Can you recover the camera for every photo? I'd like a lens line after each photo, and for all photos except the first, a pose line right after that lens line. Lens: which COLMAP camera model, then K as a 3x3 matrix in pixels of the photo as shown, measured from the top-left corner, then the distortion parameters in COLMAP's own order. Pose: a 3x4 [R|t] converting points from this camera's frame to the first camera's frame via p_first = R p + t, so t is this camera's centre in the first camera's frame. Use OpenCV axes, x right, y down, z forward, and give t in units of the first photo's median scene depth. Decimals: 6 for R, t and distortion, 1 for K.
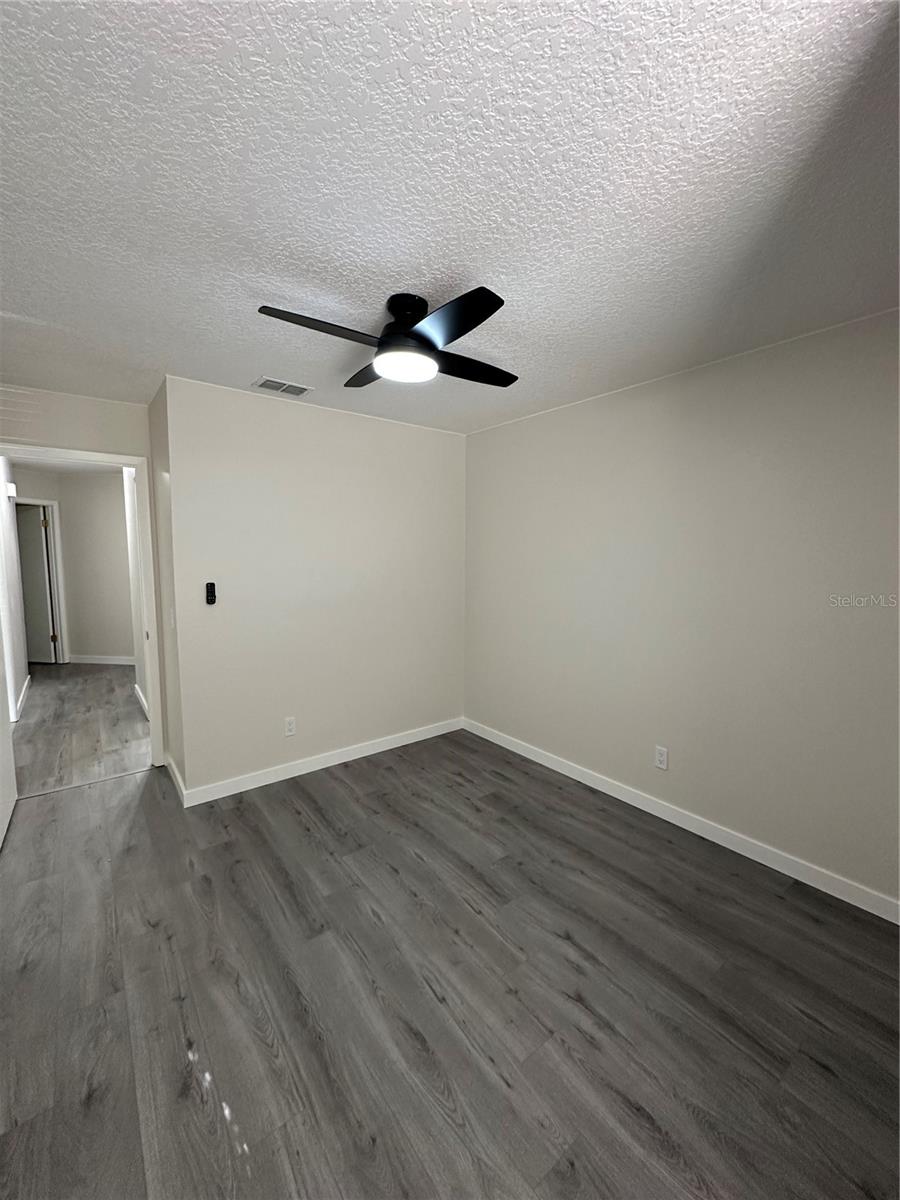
lens RADIAL K [[477.6, 0, 450.0], [0, 477.6, 600.0], [0, 0, 1]] dist [-0.001749, -0.000256]
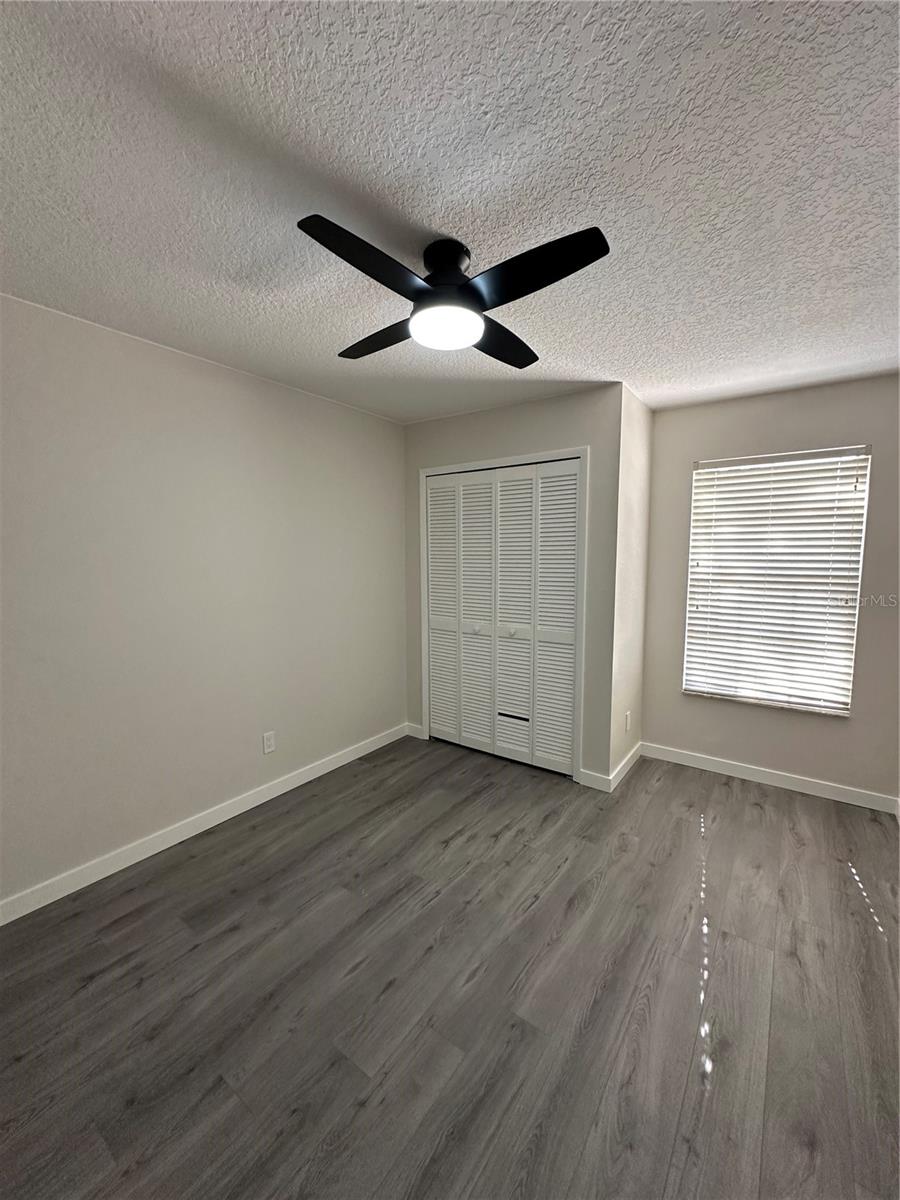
lens RADIAL K [[477.6, 0, 450.0], [0, 477.6, 600.0], [0, 0, 1]] dist [-0.001749, -0.000256]
pose [[-0.275914, -0.100804, 0.955882, -0.876301], [0.094362, 0.986841, 0.131307, -0.109363], [-0.956539, 0.126428, -0.262771, 1.165659]]
